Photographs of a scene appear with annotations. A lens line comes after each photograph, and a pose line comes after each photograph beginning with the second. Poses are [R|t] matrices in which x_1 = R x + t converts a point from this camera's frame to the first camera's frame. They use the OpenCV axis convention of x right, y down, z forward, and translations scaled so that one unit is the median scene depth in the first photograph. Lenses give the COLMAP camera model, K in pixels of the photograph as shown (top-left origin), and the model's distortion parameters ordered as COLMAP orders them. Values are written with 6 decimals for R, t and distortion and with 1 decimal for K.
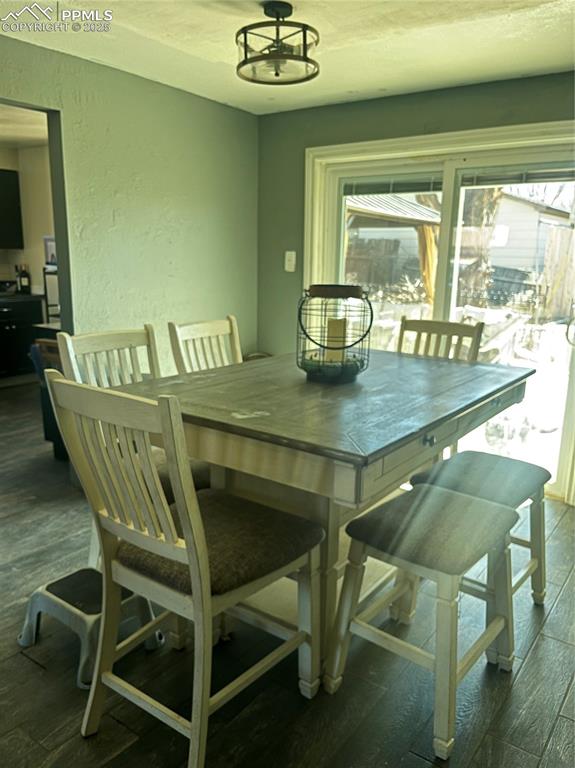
lens RADIAL K [[586.6, 0, 293.8], [0, 586.6, 385.3], [0, 0, 1]] dist [0.058960, -0.072149]
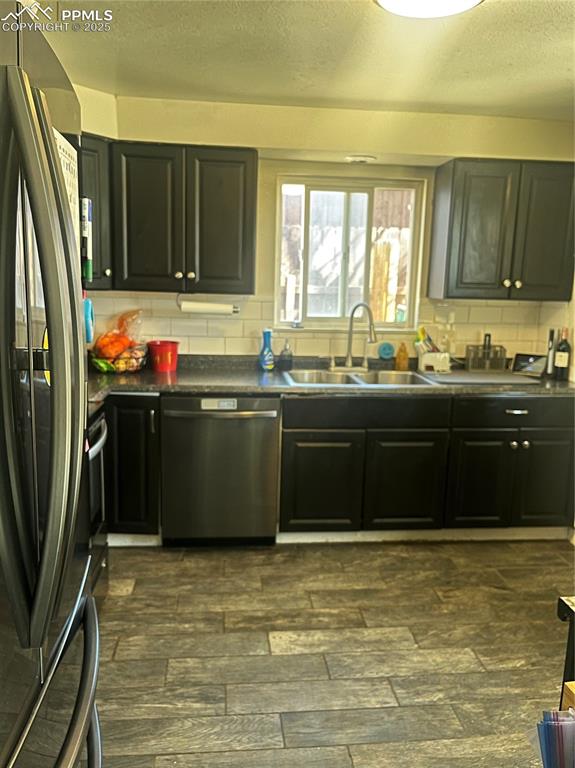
lens RADIAL K [[586.6, 0, 276.1], [0, 586.6, 382.4], [0, 0, 1]] dist [0.058960, -0.072149]
pose [[0.647696, 0.124933, -0.751586, -0.208551], [-0.174863, 0.984508, 0.012959, -0.114799], [0.741562, 0.123031, 0.659507, 0.440405]]
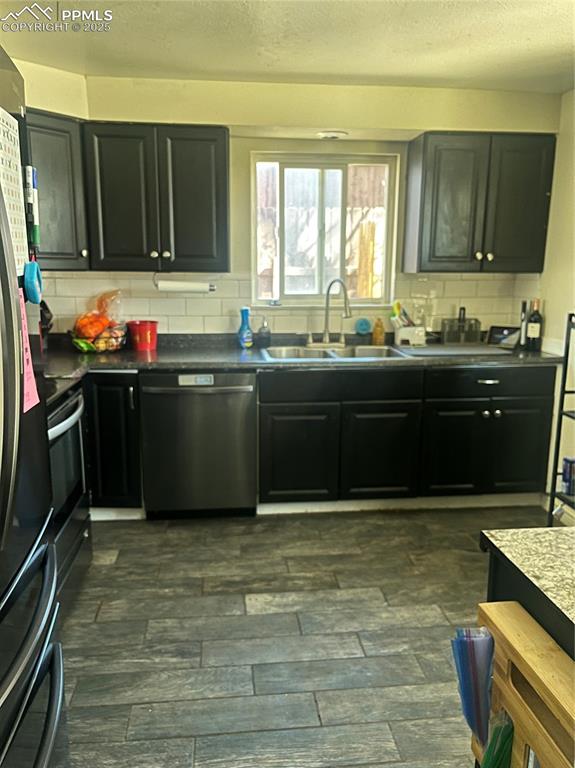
lens RADIAL K [[586.6, 0, 272.6], [0, 586.6, 388.5], [0, 0, 1]] dist [0.058960, -0.072149]
pose [[0.649160, 0.135395, -0.748505, -0.186281], [-0.153774, 0.987072, 0.045185, -0.107869], [0.744946, 0.085769, 0.661588, 0.447300]]
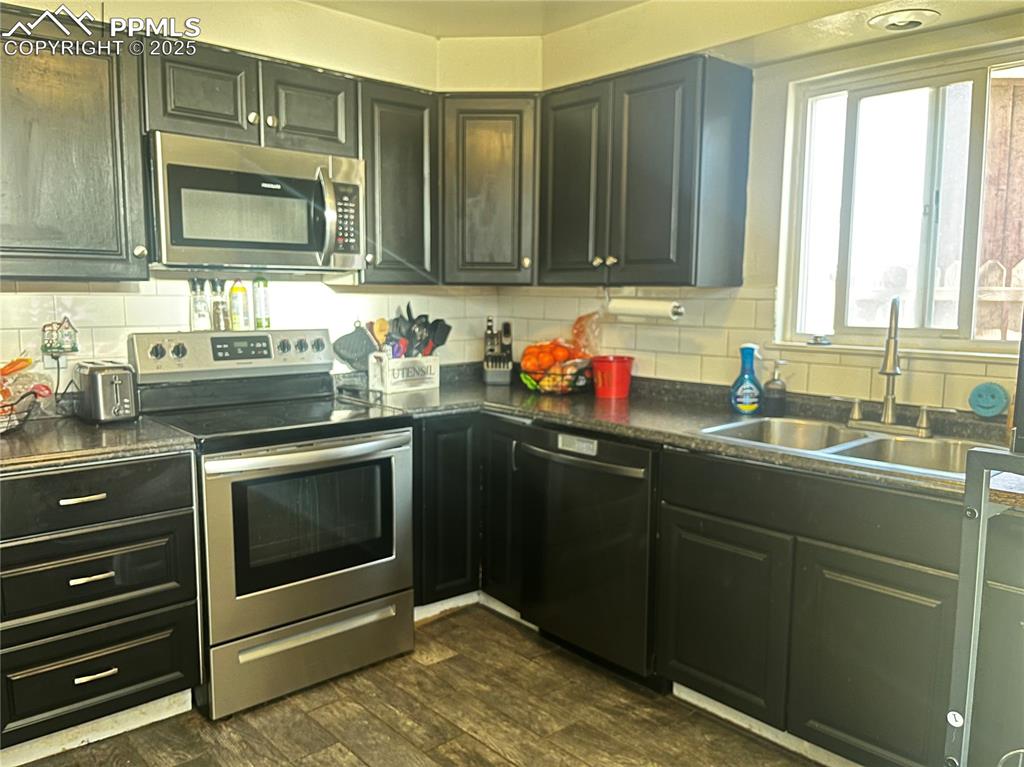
lens RADIAL K [[782.1, 0, 505.6], [0, 782.1, 389.0], [0, 0, 1]] dist [0.058960, -0.072149]
pose [[-0.222576, 0.099404, -0.969834, -0.170431], [-0.218553, 0.964382, 0.149002, -0.169079], [0.950103, 0.245124, -0.192923, 0.764302]]
